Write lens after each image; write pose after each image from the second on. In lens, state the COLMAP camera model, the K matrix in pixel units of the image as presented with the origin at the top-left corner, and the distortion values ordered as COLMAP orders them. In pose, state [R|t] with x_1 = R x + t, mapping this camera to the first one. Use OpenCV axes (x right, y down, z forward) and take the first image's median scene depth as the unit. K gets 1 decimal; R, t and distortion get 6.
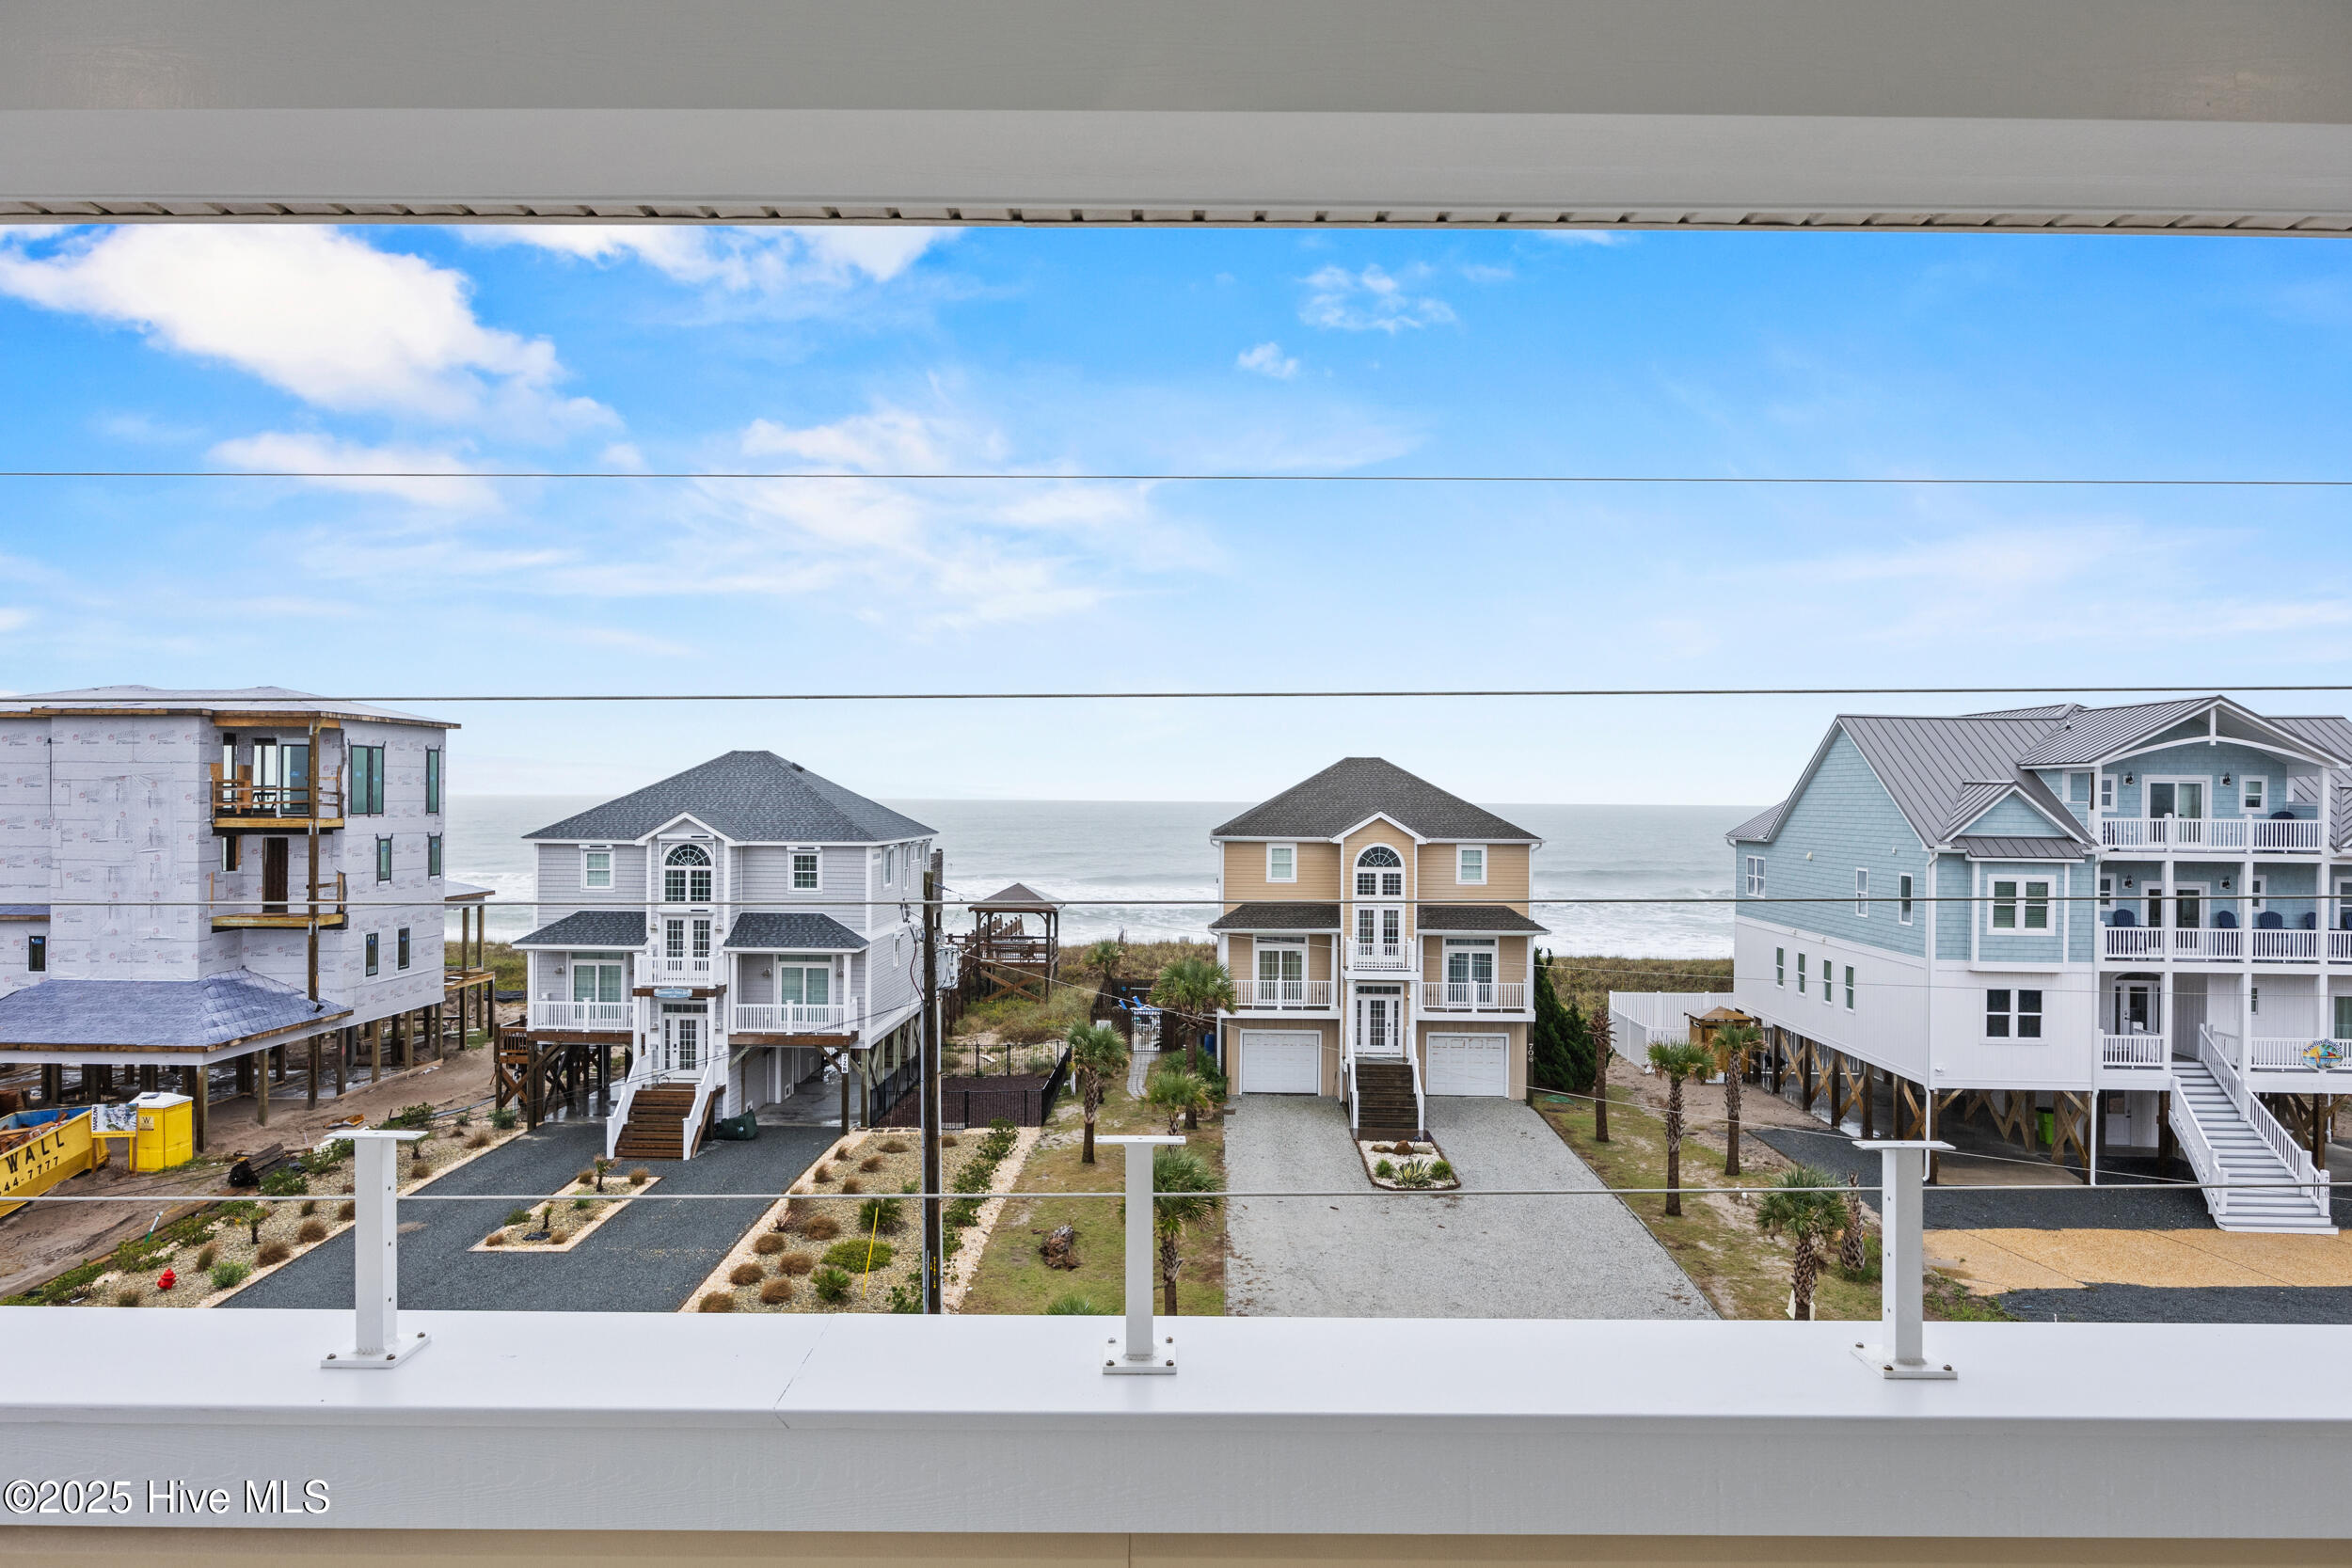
lens RADIAL K [[1472.5, 0, 1167.5], [0, 1472.5, 790.0], [0, 0, 1]] dist [0.002236, -0.001688]
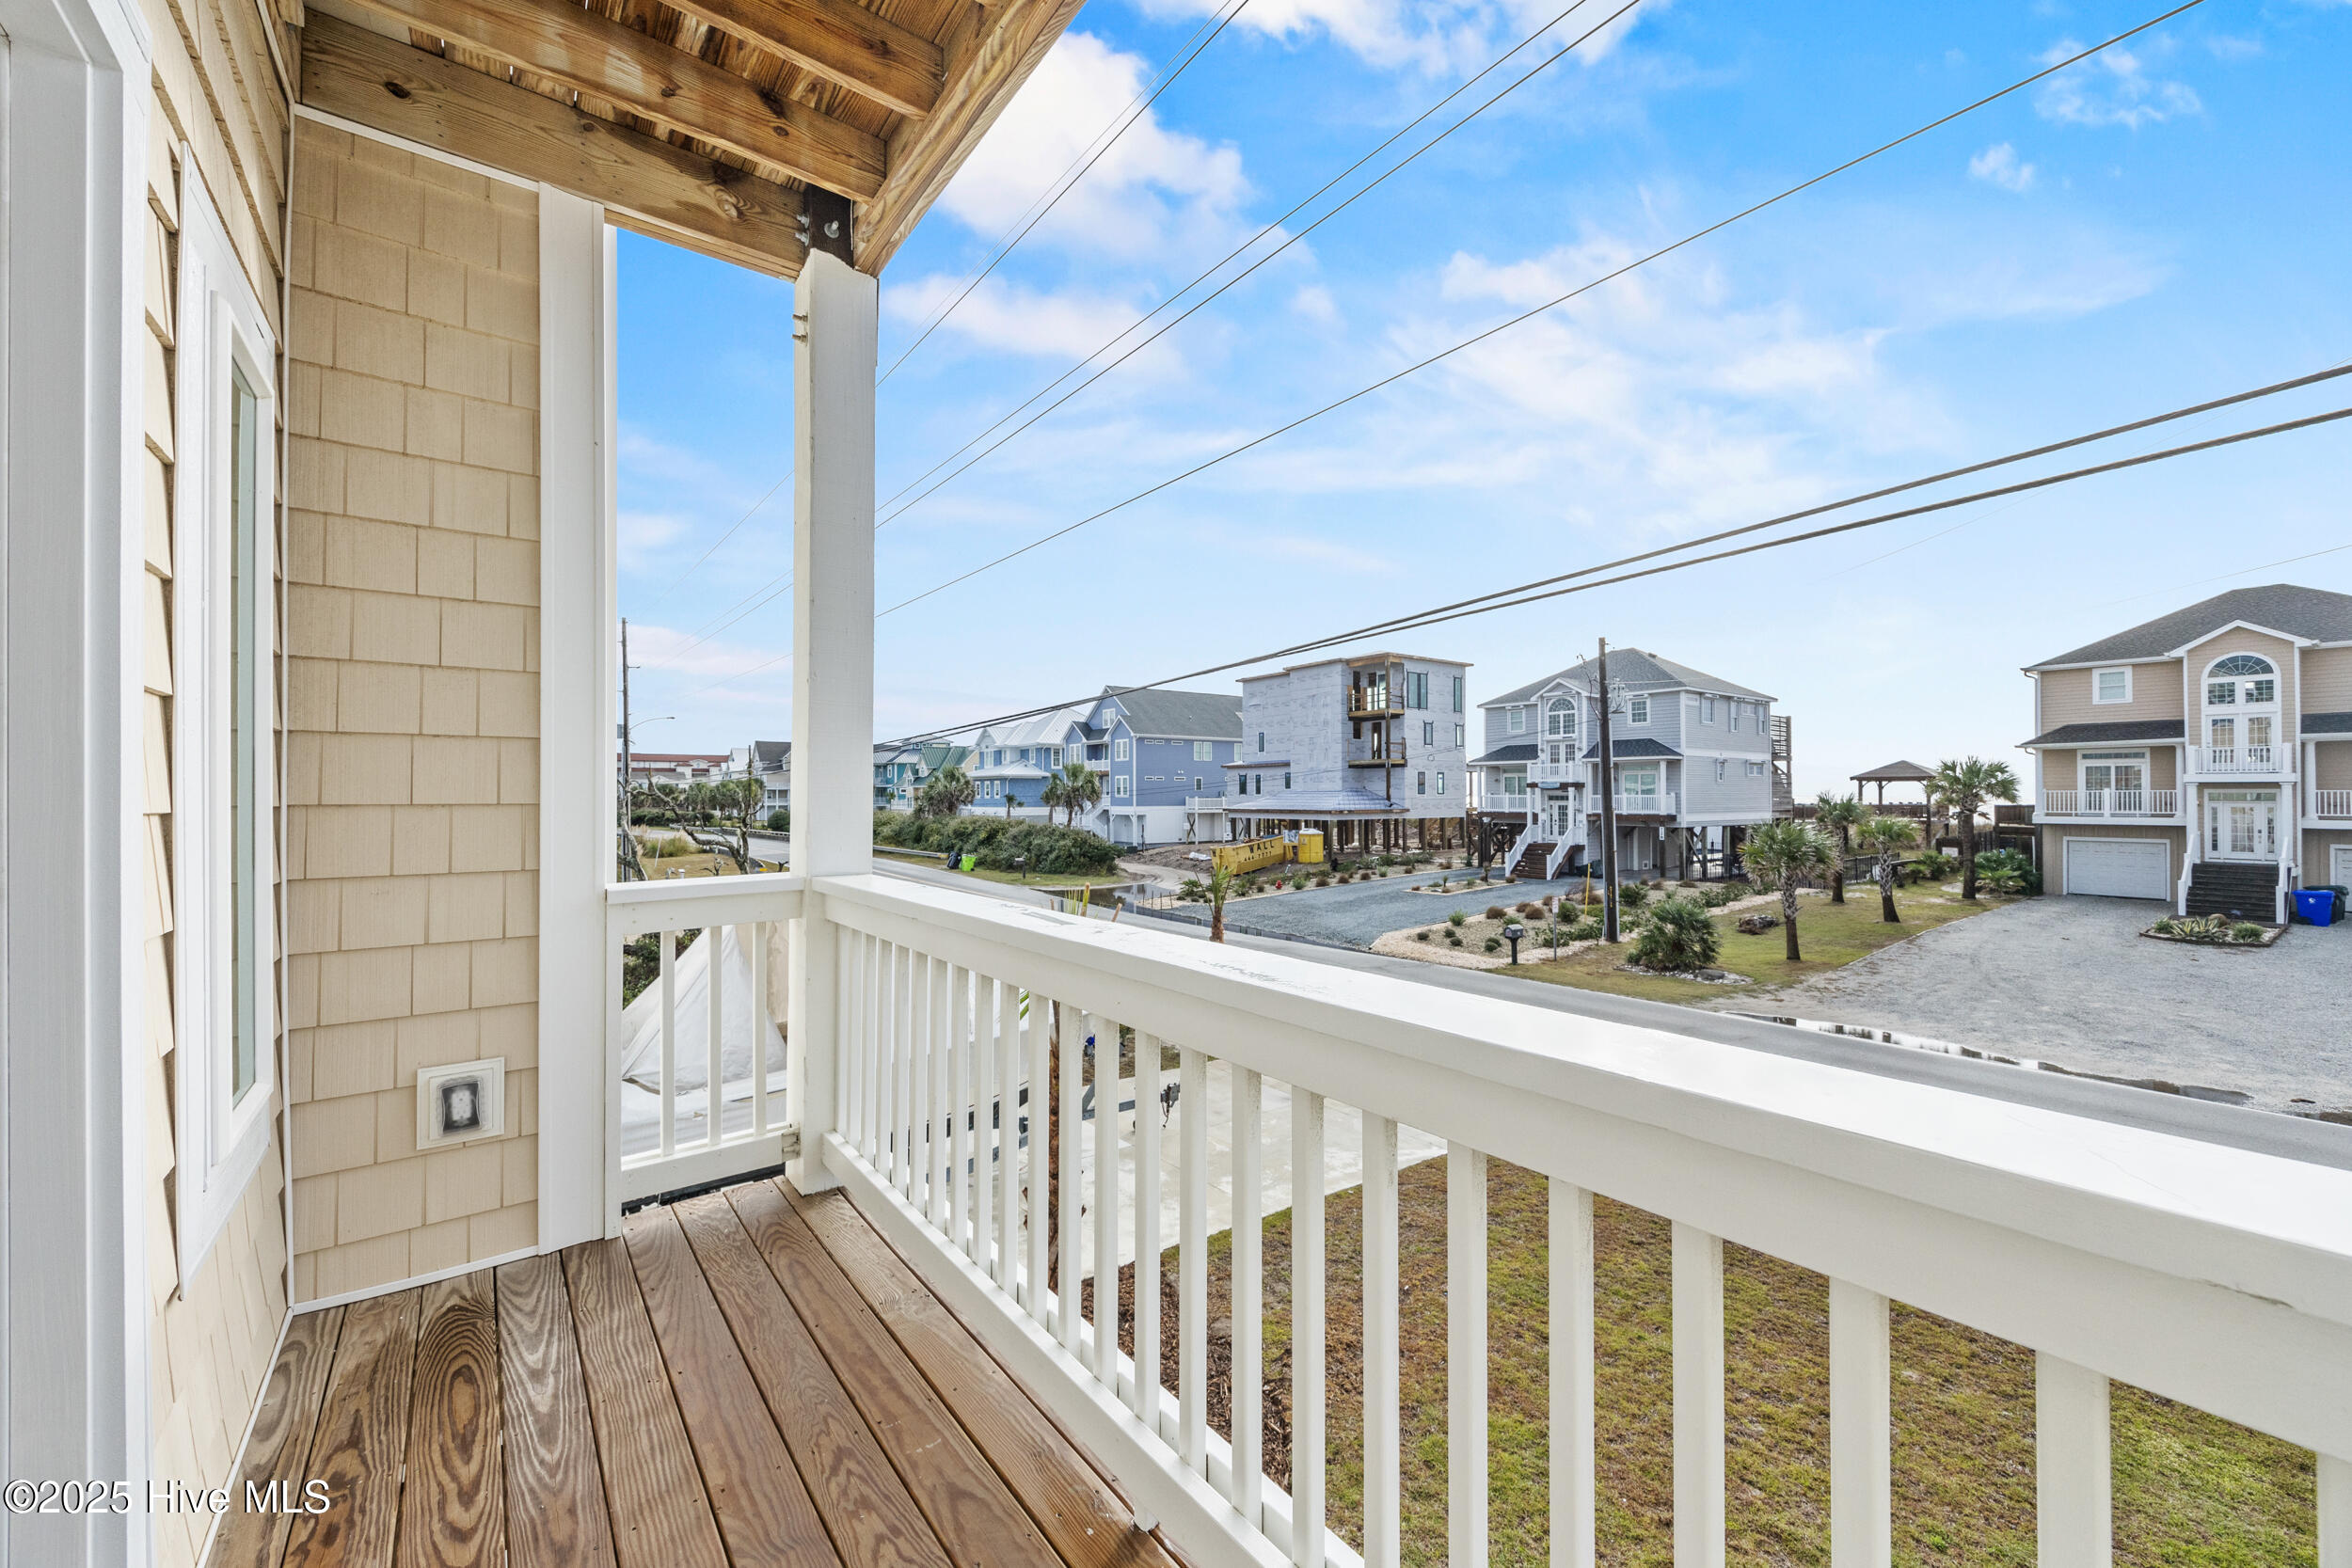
lens RADIAL K [[907.8, 0, 1169.6], [0, 907.8, 791.8], [0, 0, 1]] dist [0.002350, -0.000188]
pose [[0.615065, -0.010979, -0.788400, 0.201178], [0.007559, 0.999939, -0.008028, 0.144602], [0.788440, -0.001022, 0.615111, 0.031713]]
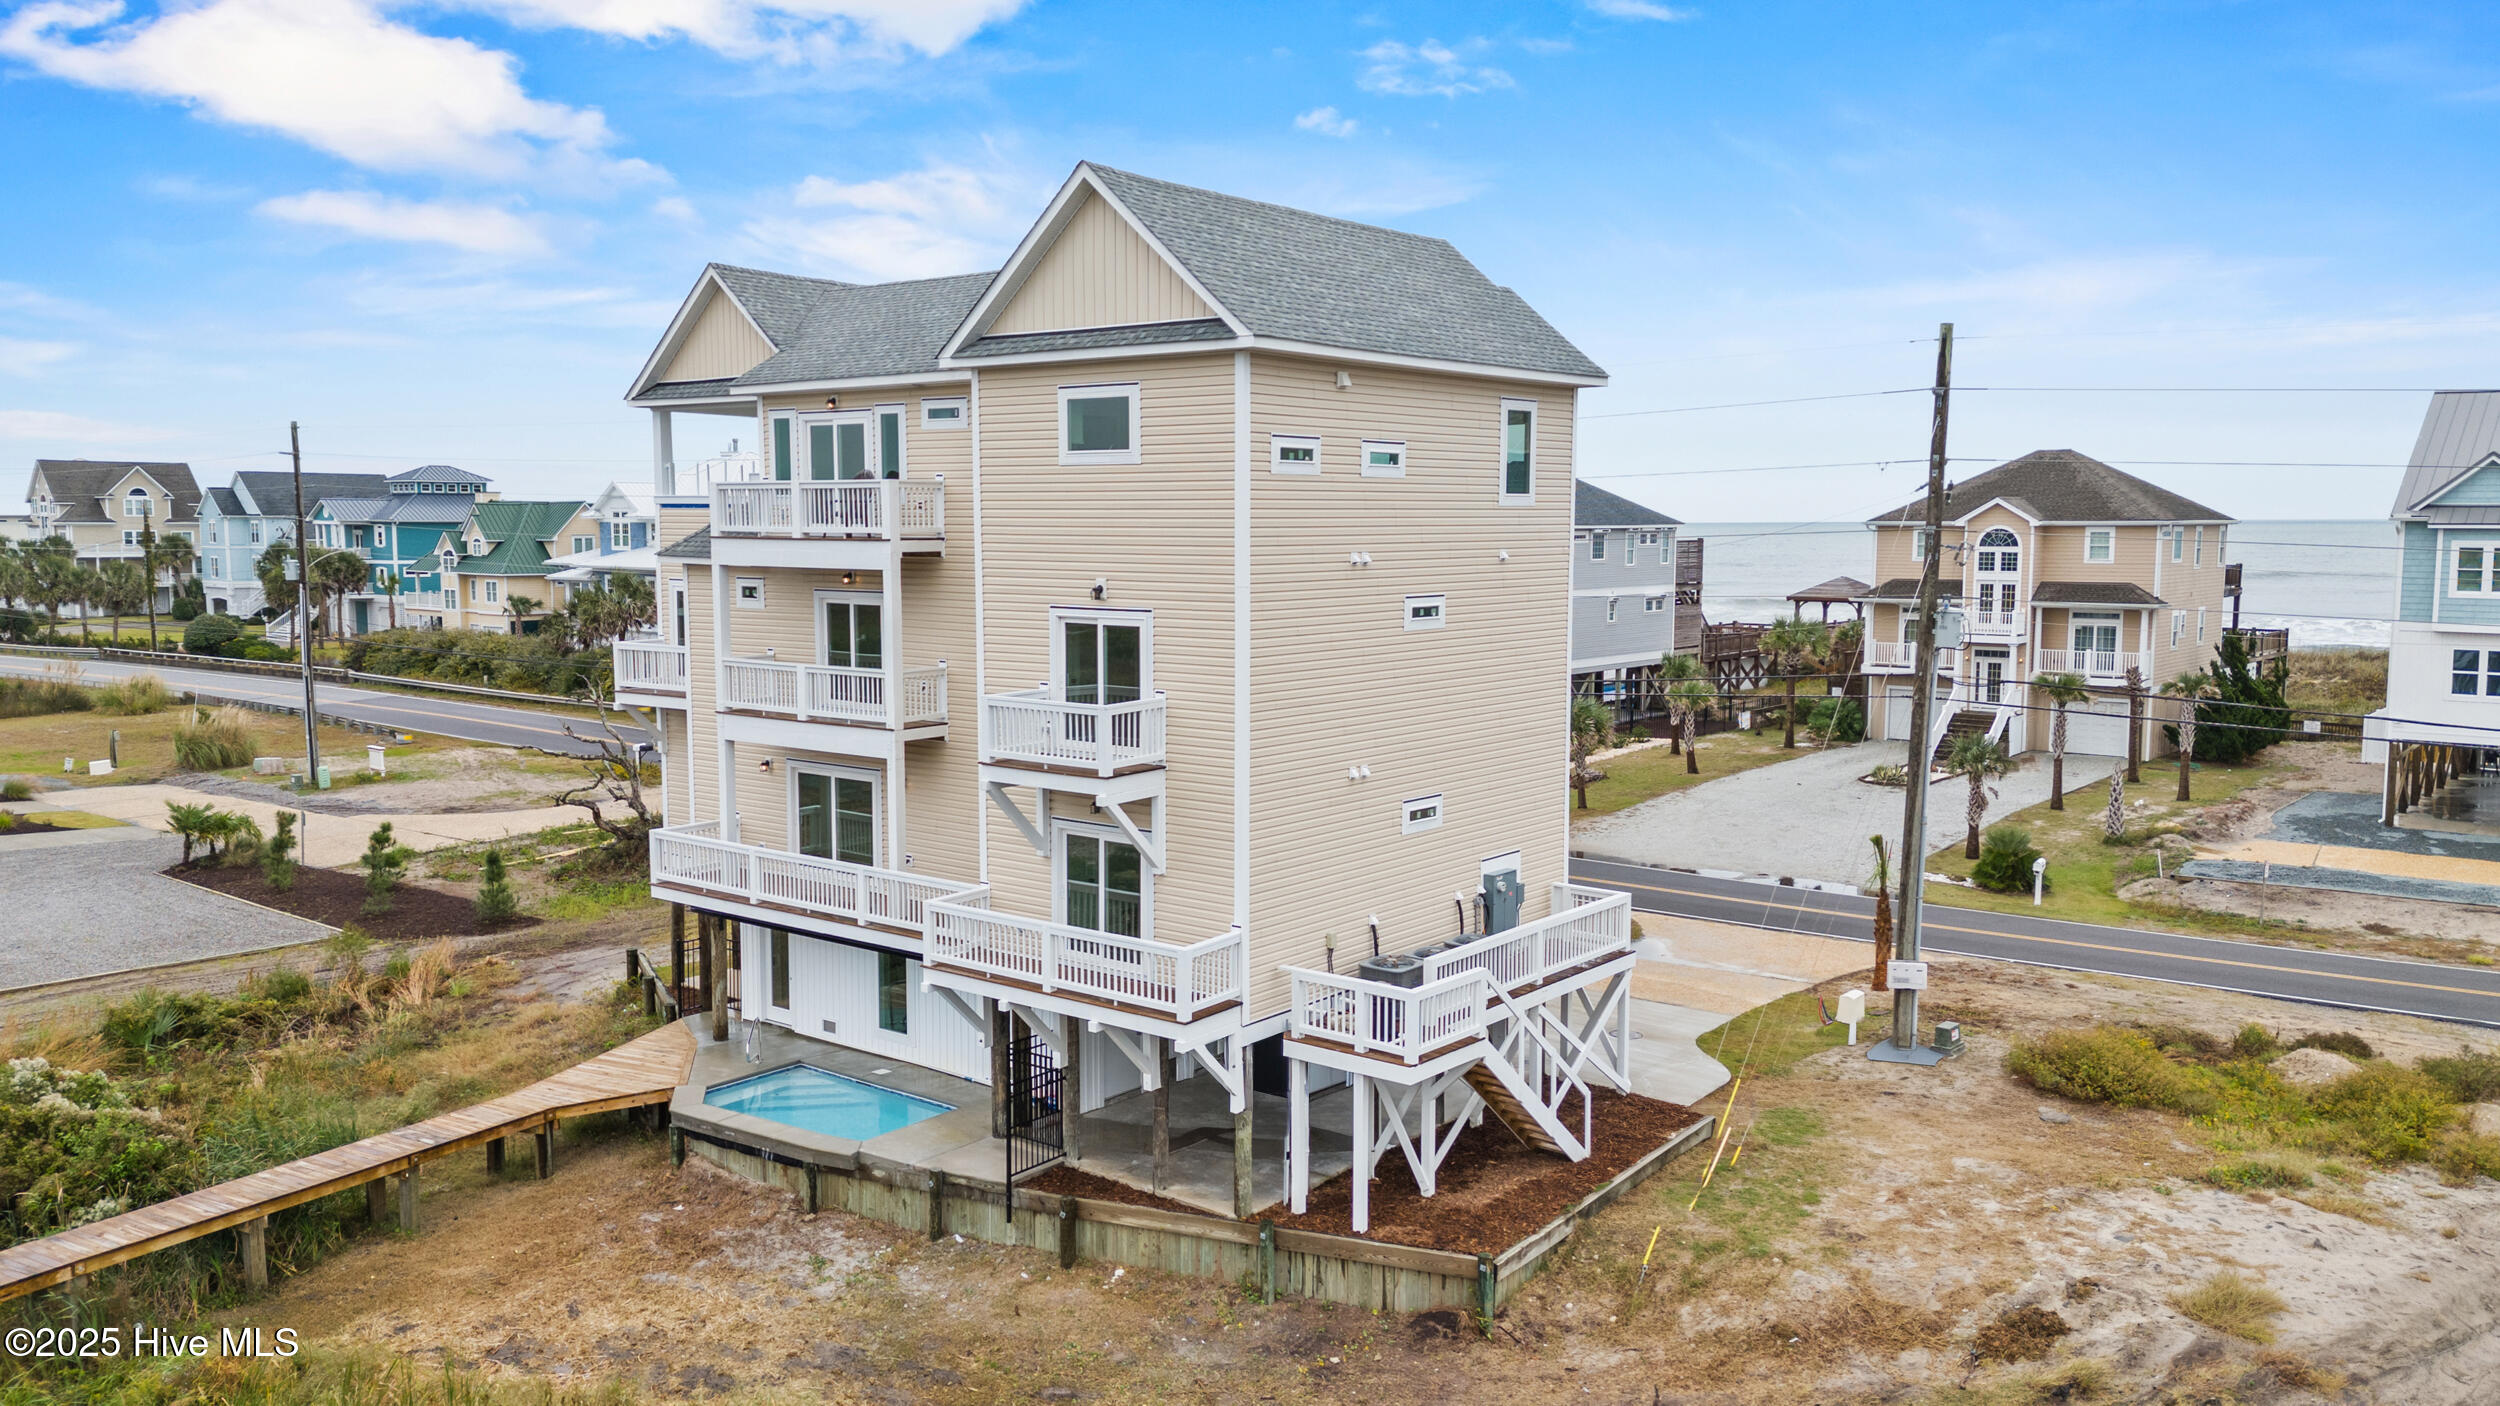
lens RADIAL K [[1875.5, 0, 1246.7], [0, 1875.5, 754.4], [0, 0, 1]] dist [0.108794, -0.091264]
pose [[0.781891, 0.072159, -0.619225, 0.669737], [0.004990, 0.992522, 0.121960, 0.032175], [0.623395, -0.098449, 0.775684, -0.571769]]
